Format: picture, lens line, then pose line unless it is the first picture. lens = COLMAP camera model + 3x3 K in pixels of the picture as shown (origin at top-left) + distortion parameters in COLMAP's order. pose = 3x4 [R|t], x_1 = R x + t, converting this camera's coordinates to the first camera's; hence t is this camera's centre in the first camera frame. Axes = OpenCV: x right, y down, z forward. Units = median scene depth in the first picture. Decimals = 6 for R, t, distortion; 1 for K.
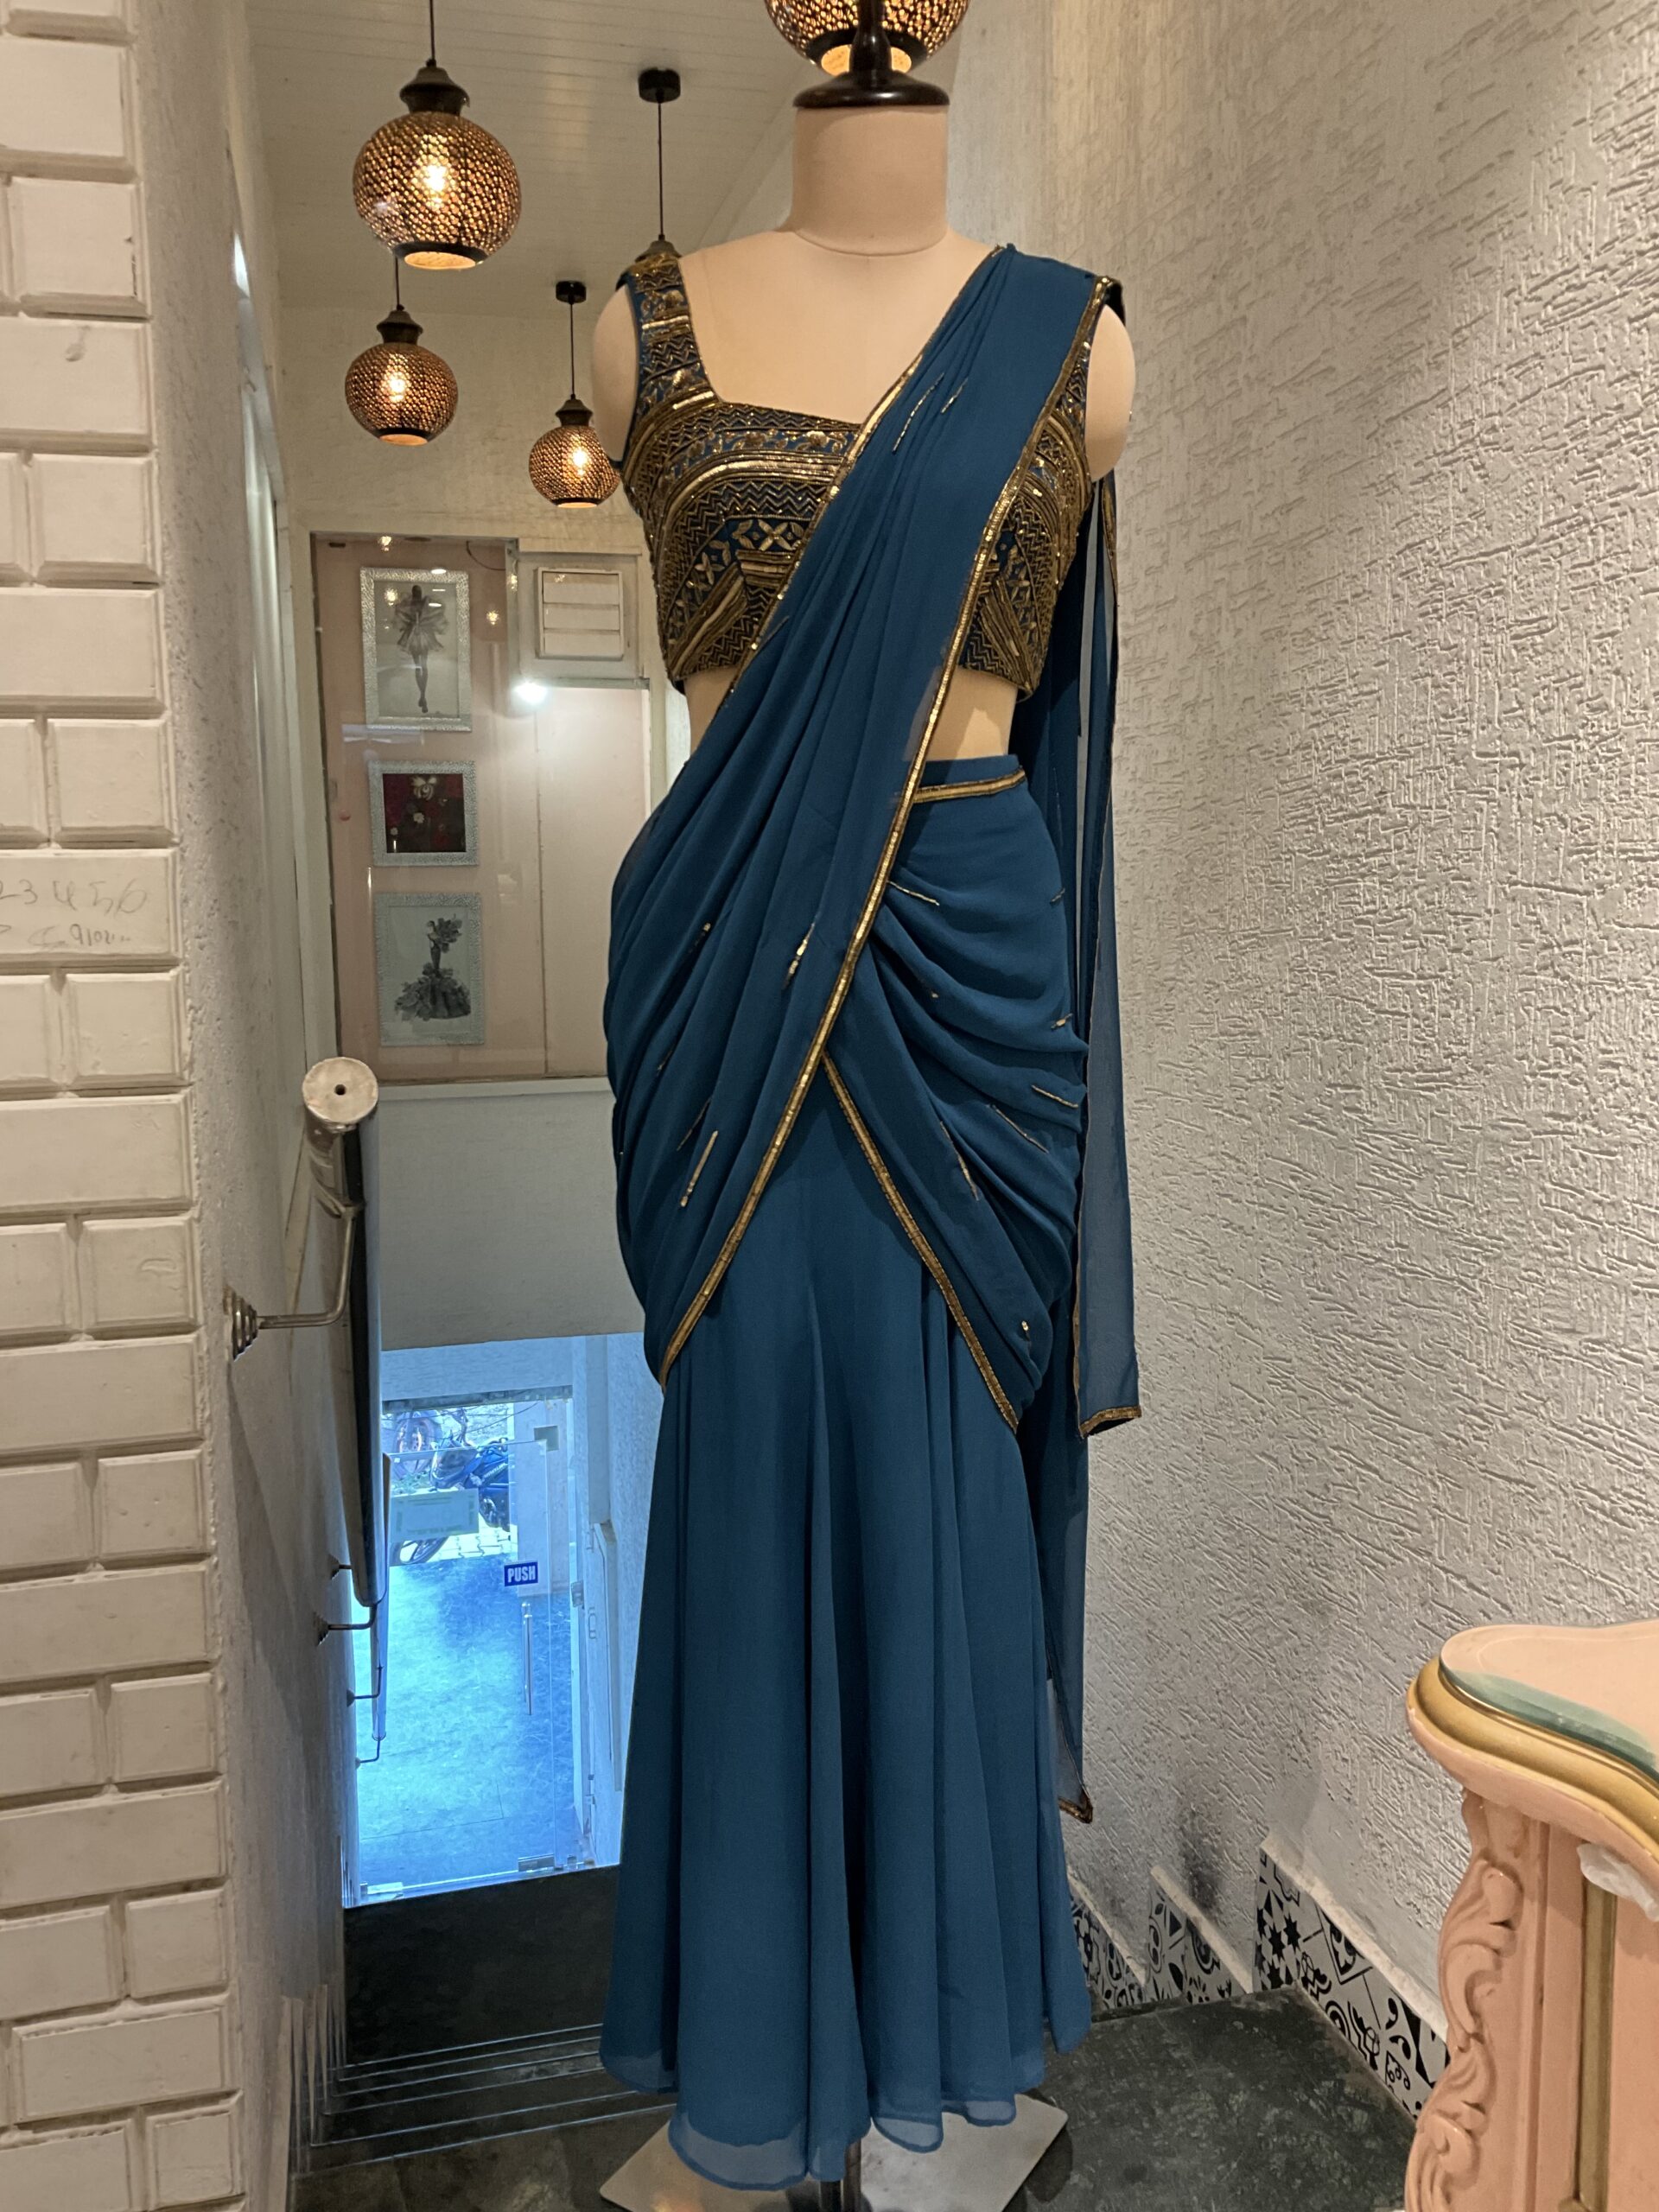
lens RADIAL K [[1831.3, 0, 826.2], [0, 1831.3, 1105.8], [0, 0, 1]] dist [0.040876, -0.079269]
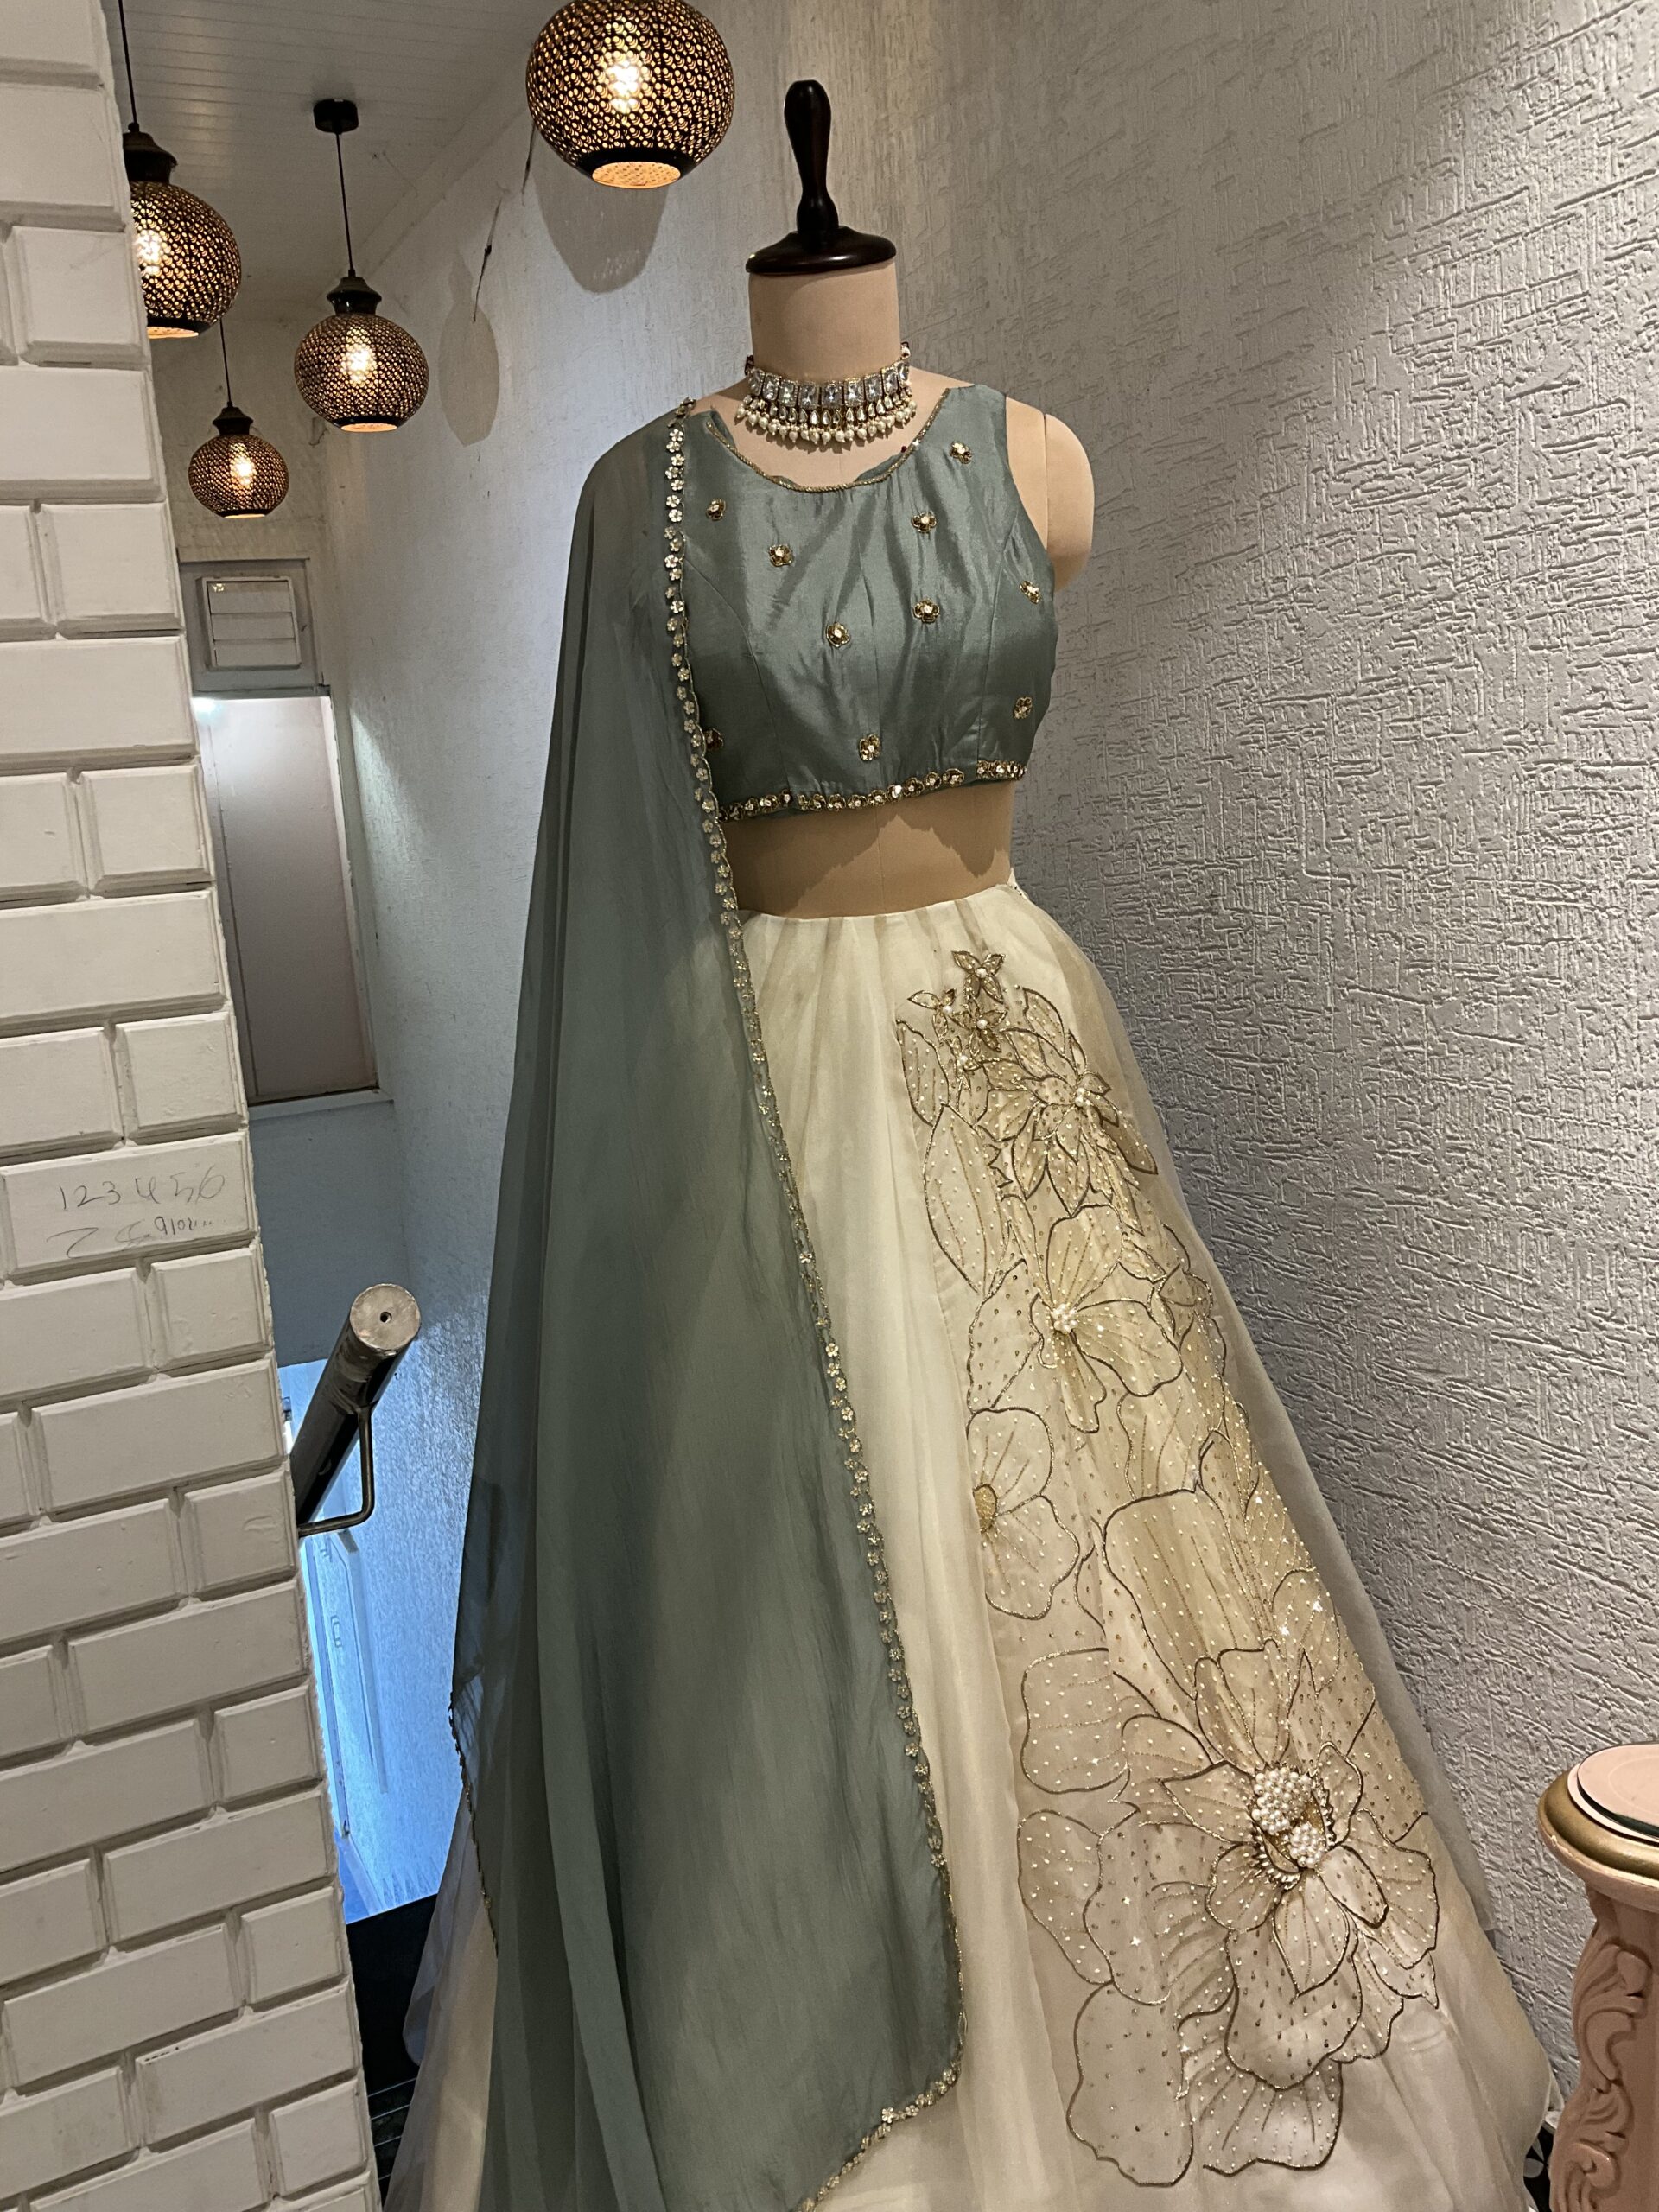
lens RADIAL K [[1822.4, 0, 828.6], [0, 1822.4, 1106.3], [0, 0, 1]] dist [0.093140, -0.192362]
pose [[0.976273, -0.096794, 0.193703, -0.172713], [0.088538, 0.994774, 0.050857, -0.131782], [-0.197614, -0.032500, 0.979741, -0.061561]]
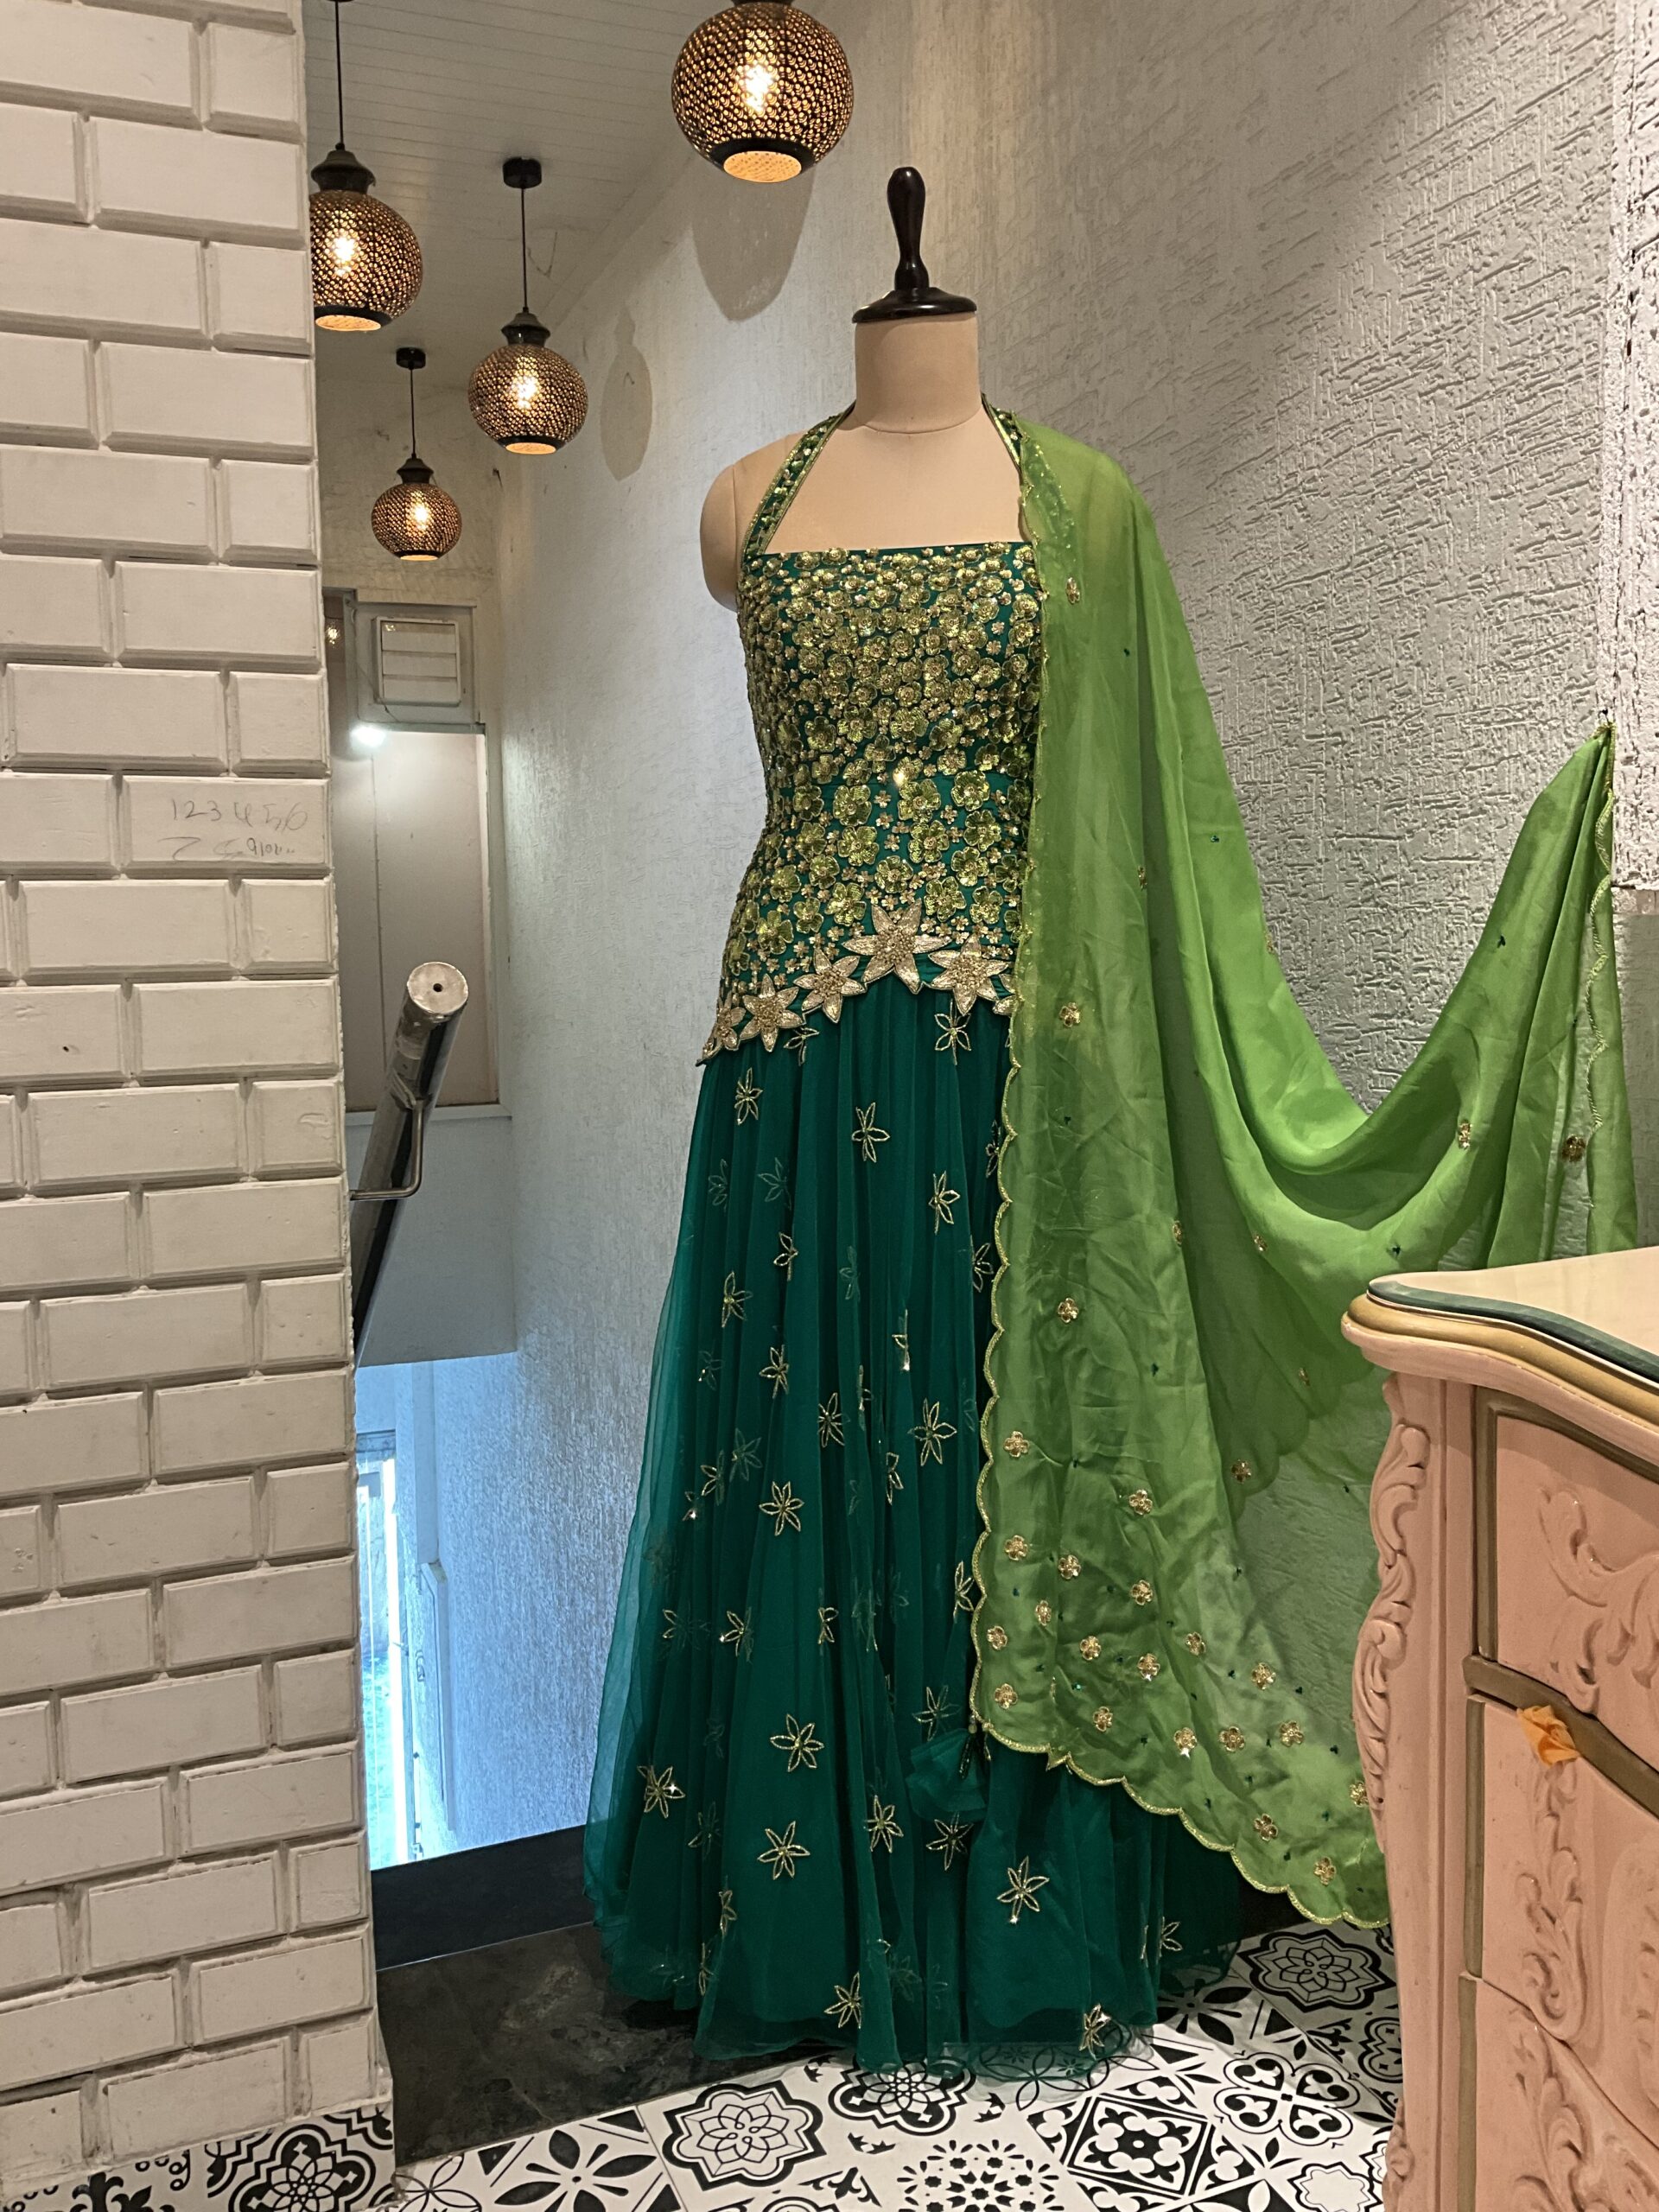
lens RADIAL K [[1829.1, 0, 828.1], [0, 1829.1, 1105.2], [0, 0, 1]] dist [0.071000, -0.141741]
pose [[0.991992, -0.019646, 0.124765, -0.133195], [0.024478, 0.999004, -0.037312, 0.100117], [-0.123908, 0.040067, 0.991485, -0.196388]]
